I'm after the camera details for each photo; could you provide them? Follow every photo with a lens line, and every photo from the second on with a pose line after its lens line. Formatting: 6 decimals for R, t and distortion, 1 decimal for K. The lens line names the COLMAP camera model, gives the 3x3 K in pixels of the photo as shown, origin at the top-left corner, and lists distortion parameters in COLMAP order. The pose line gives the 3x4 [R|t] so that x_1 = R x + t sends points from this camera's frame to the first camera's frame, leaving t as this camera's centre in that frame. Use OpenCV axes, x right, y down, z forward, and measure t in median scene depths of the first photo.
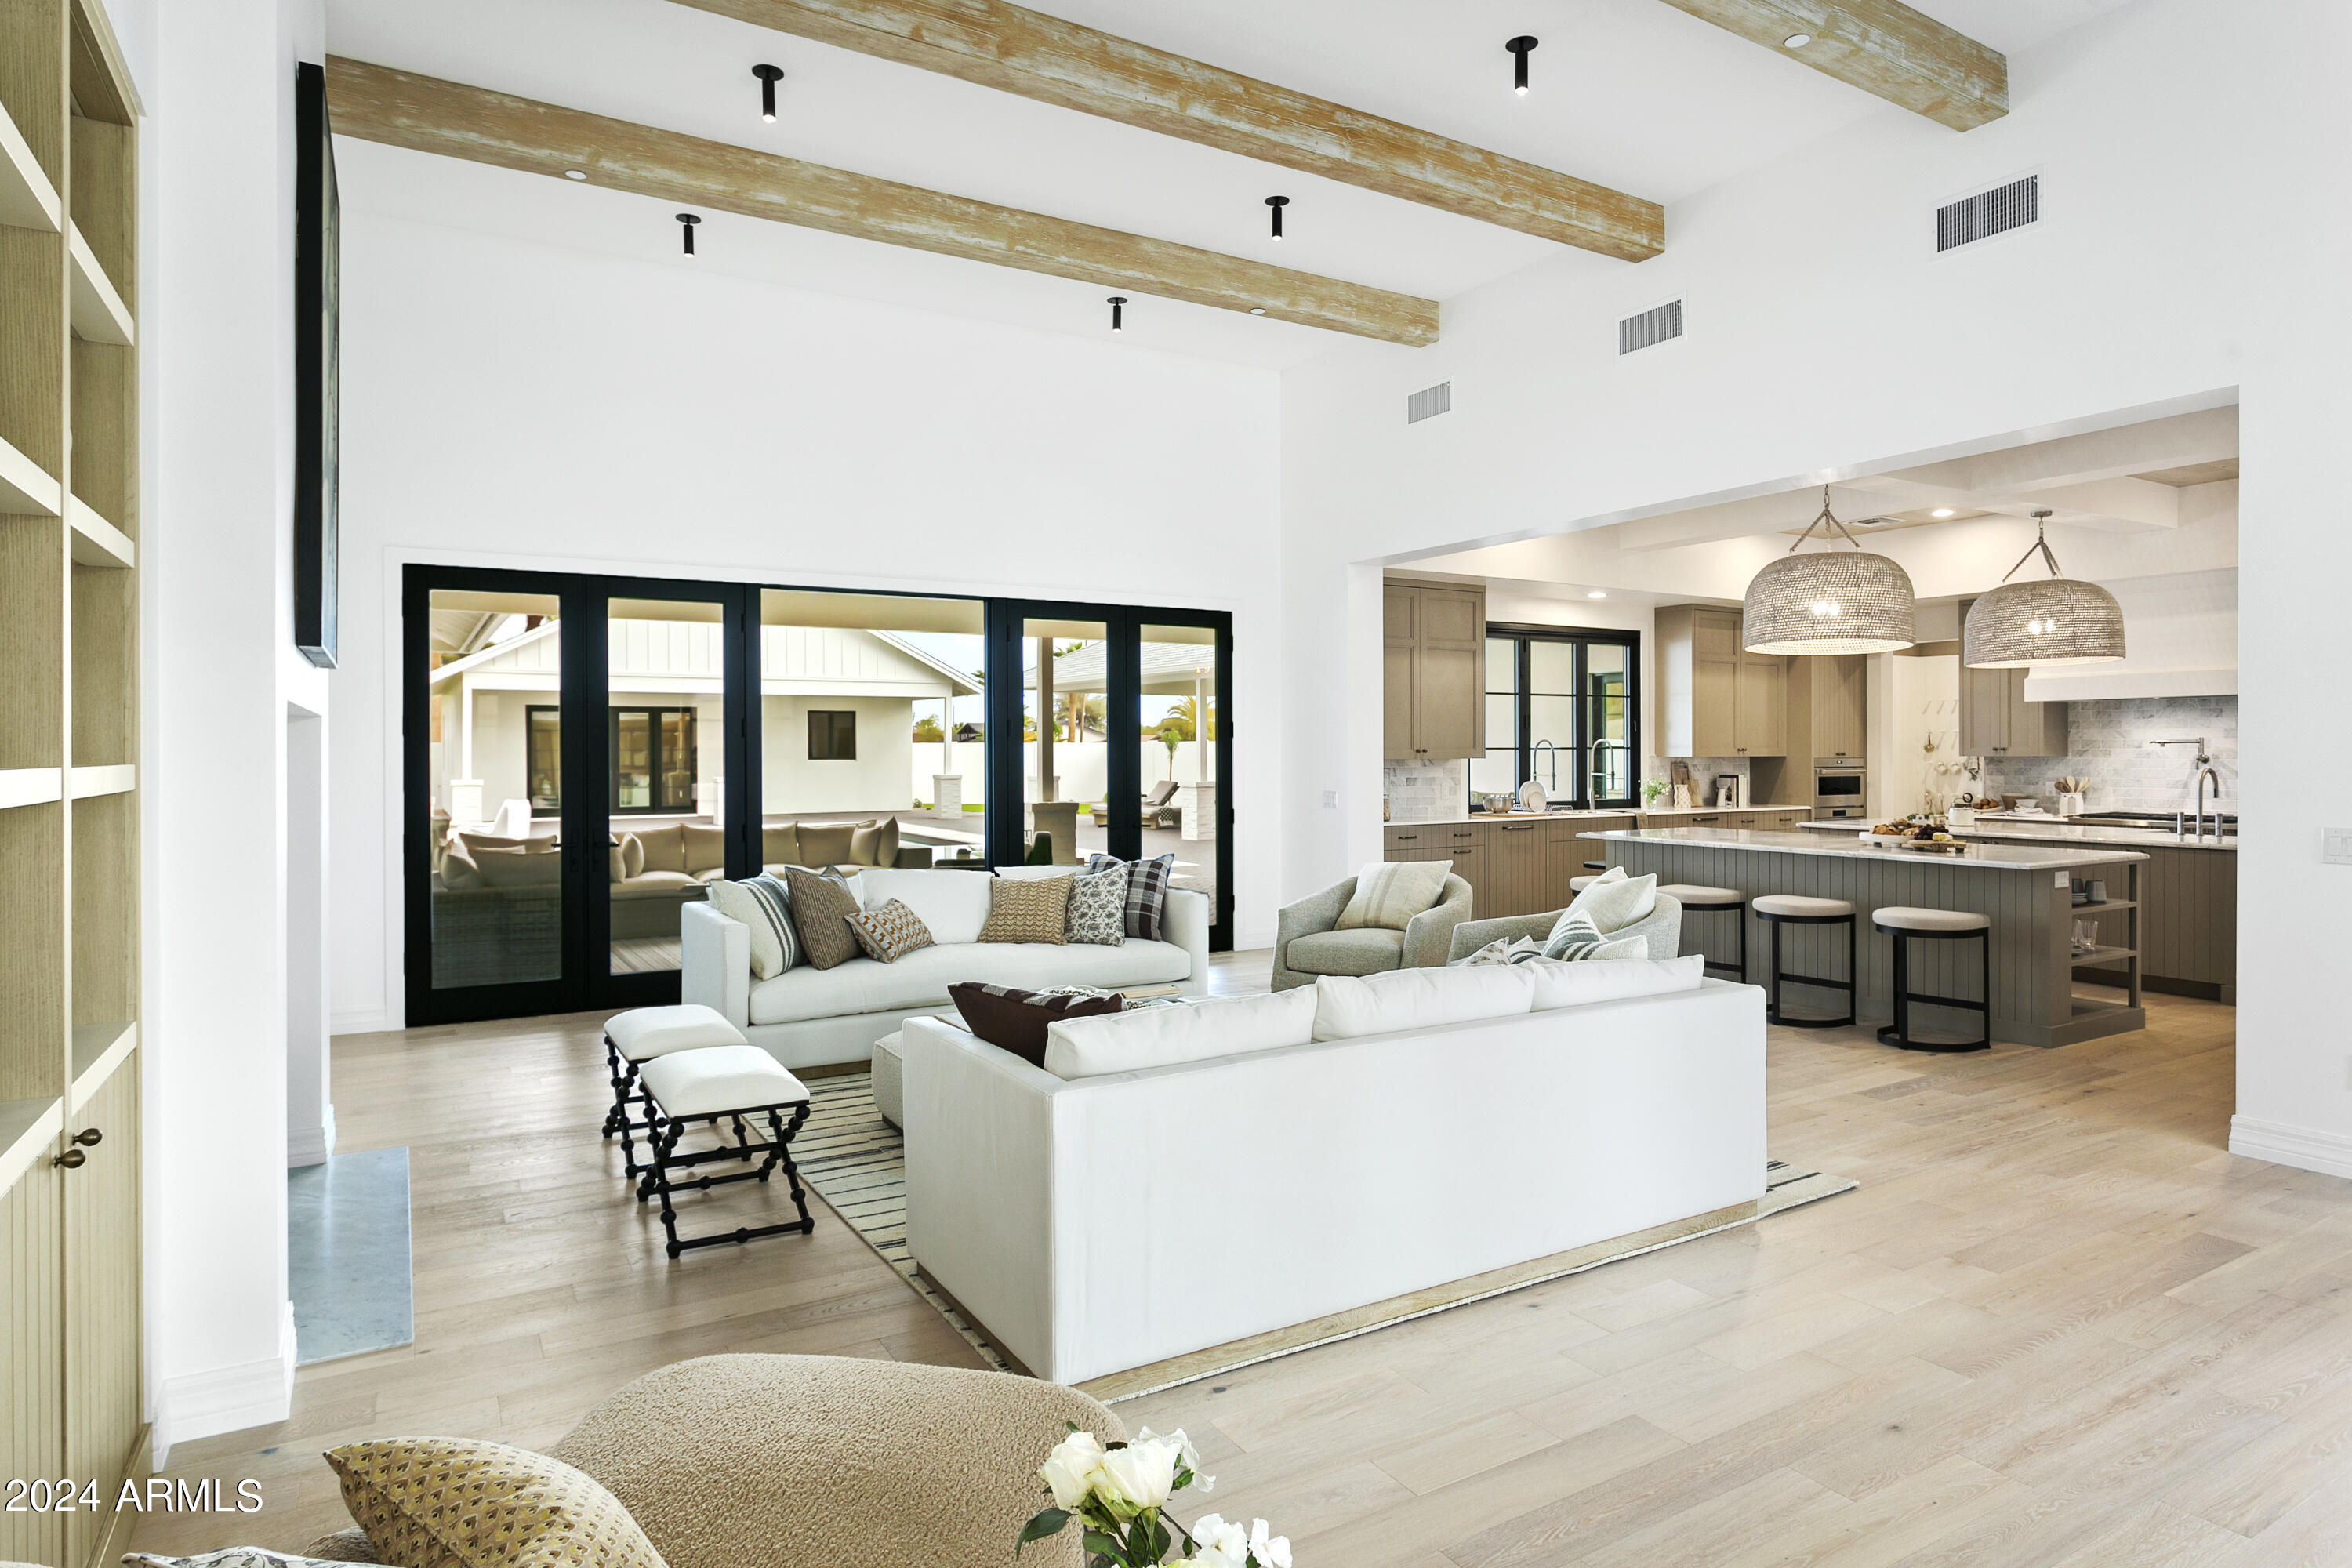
lens RADIAL K [[1327.1, 0, 1200.8], [0, 1327.1, 755.5], [0, 0, 1]] dist [0.004961, 0.002913]
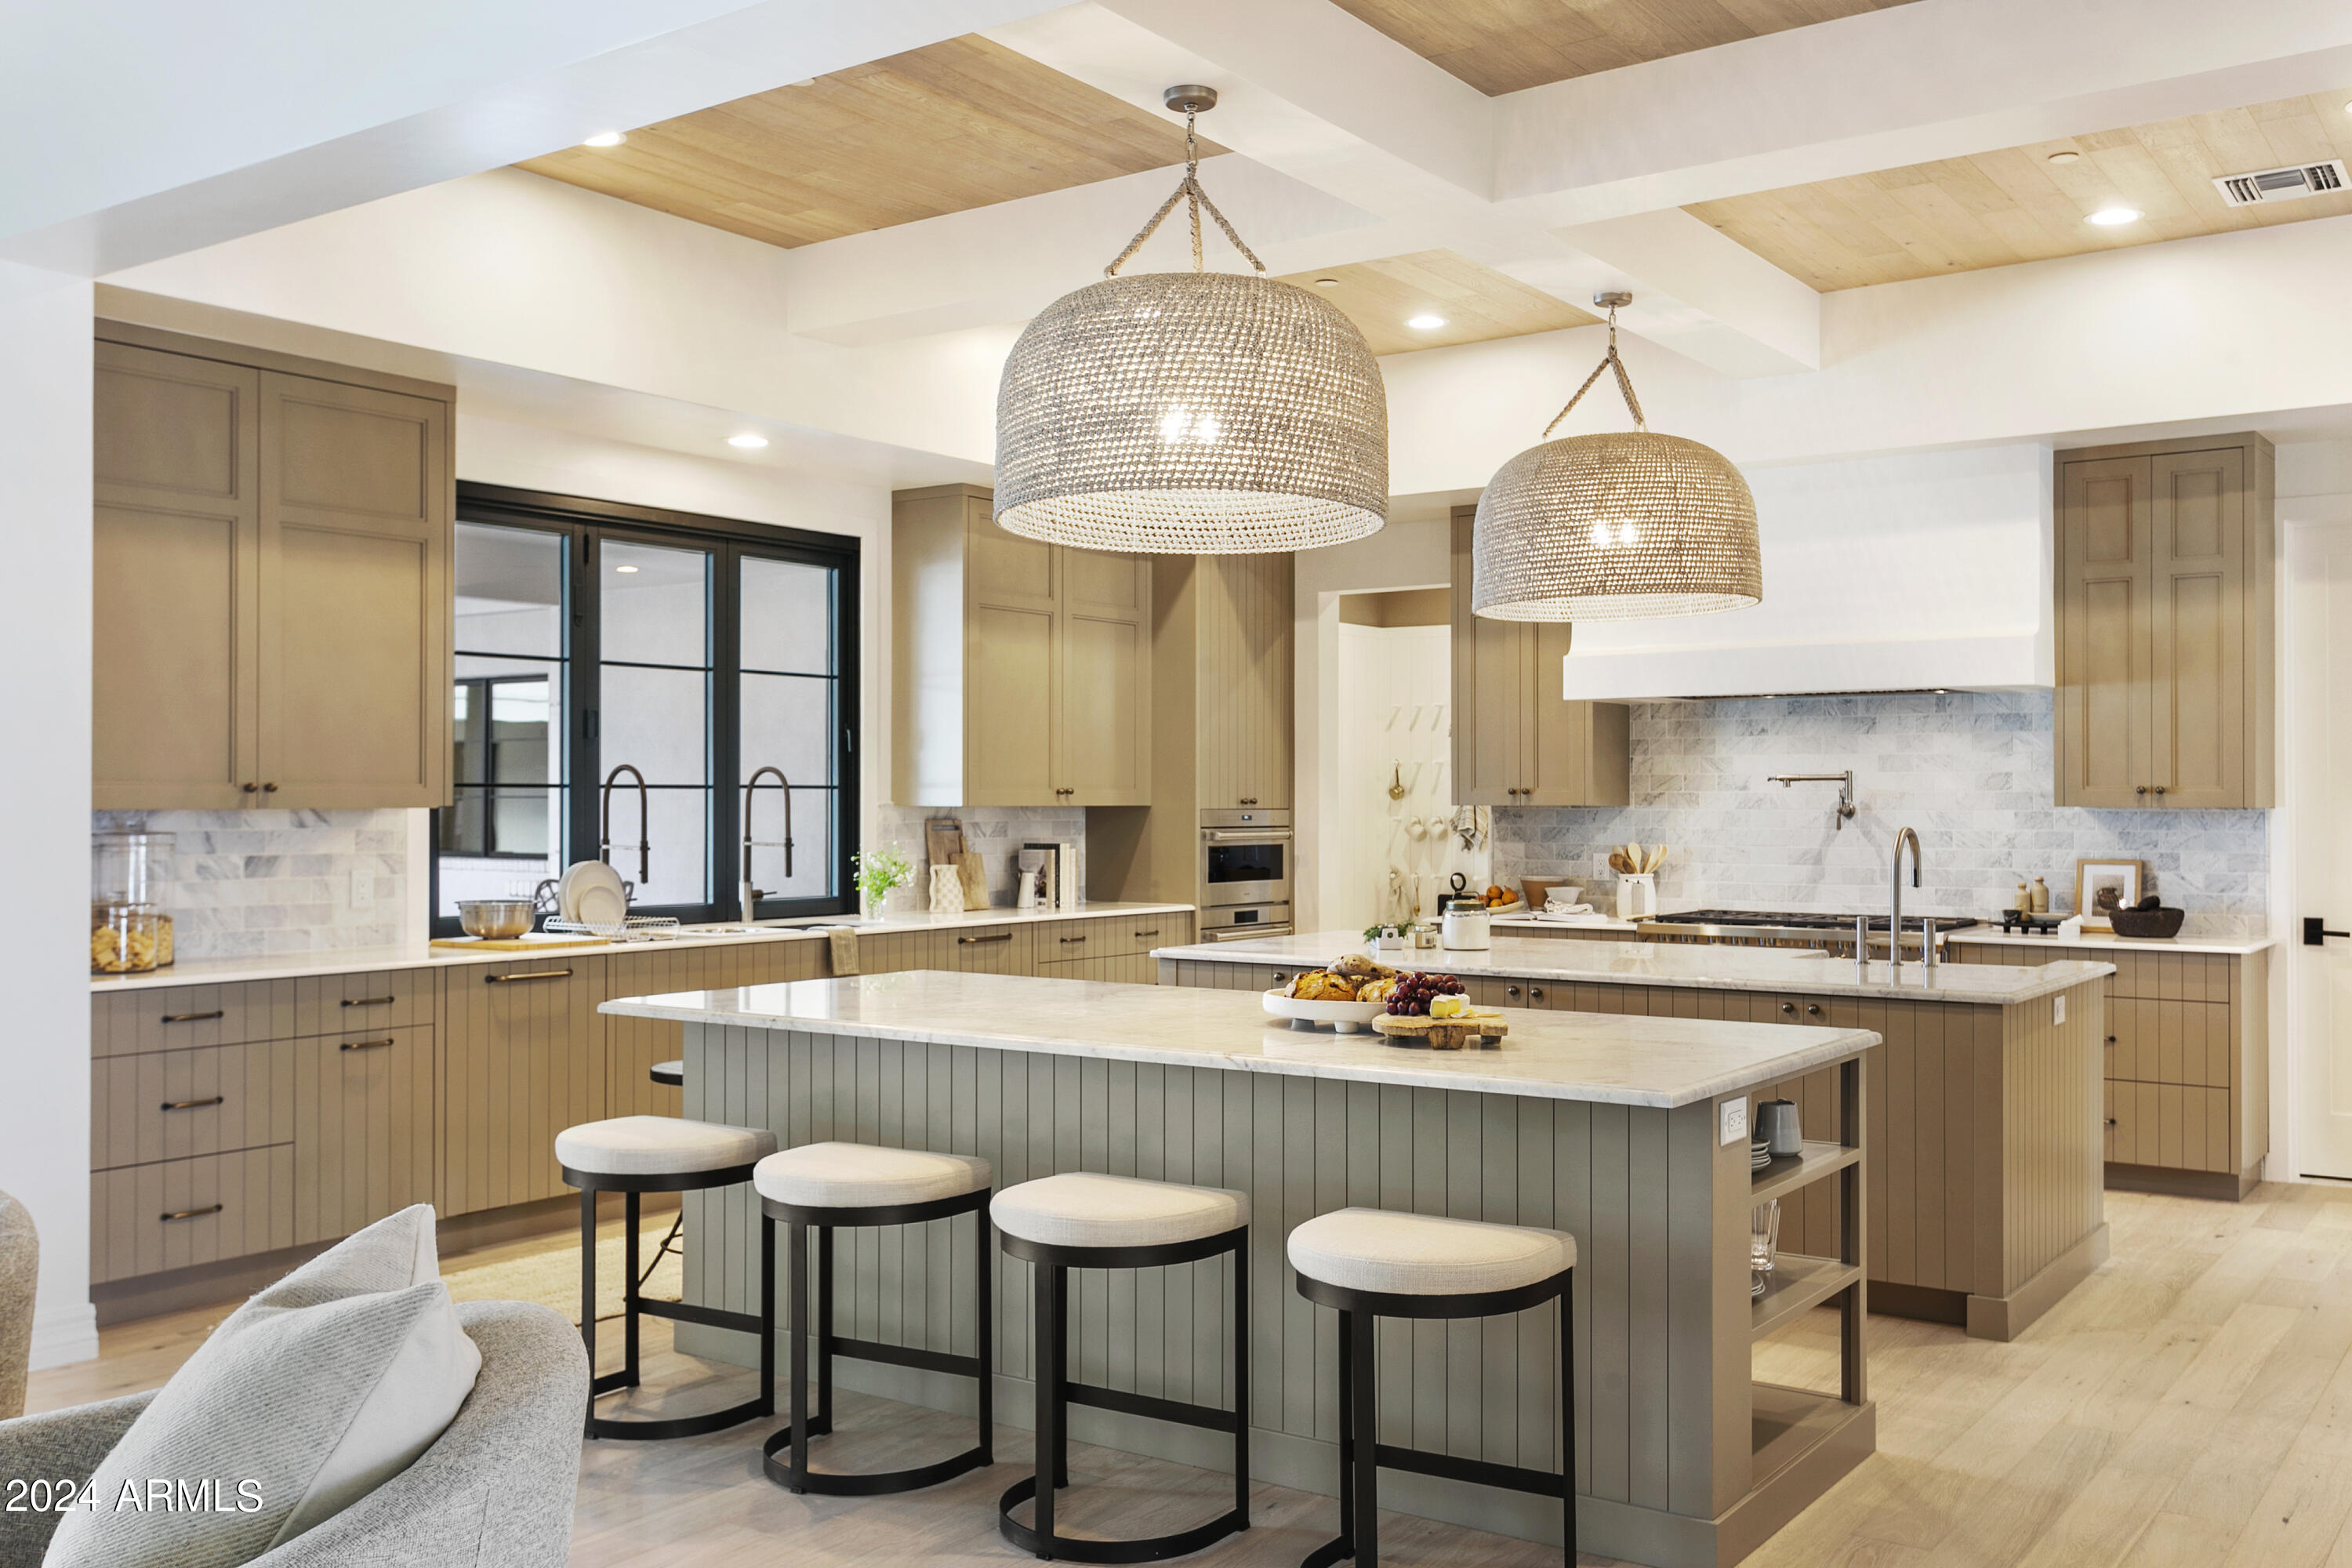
lens RADIAL K [[2086.7, 0, 1179.7], [0, 2086.7, 806.0], [0, 0, 1]] dist [0.026705, -0.009589]
pose [[0.919422, 0.001234, 0.393270, 0.161688], [-0.000425, 0.999998, -0.002143, 0.002765], [-0.393271, 0.001803, 0.919421, 0.310865]]
